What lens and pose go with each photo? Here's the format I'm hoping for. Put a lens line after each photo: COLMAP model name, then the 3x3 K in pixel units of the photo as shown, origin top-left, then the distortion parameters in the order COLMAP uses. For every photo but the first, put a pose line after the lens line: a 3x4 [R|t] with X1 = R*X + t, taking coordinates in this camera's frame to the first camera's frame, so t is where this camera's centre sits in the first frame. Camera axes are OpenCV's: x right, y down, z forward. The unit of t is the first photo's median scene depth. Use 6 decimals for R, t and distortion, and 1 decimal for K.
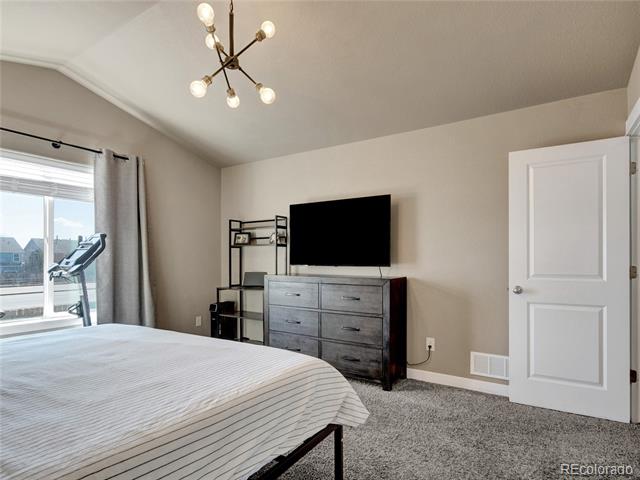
lens RADIAL K [[349.2, 0, 323.0], [0, 349.2, 238.7], [0, 0, 1]] dist [0.001335, 0.000152]
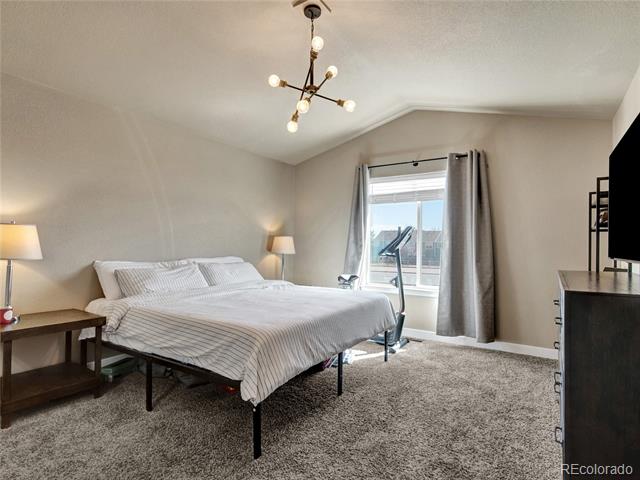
lens RADIAL K [[349.2, 0, 323.0], [0, 349.2, 238.7], [0, 0, 1]] dist [0.001335, 0.000152]
pose [[0.016394, -0.022850, -0.999604, 0.547487], [0.049436, 0.998535, -0.022015, 0.036144], [0.998643, -0.049056, 0.017500, 0.538661]]
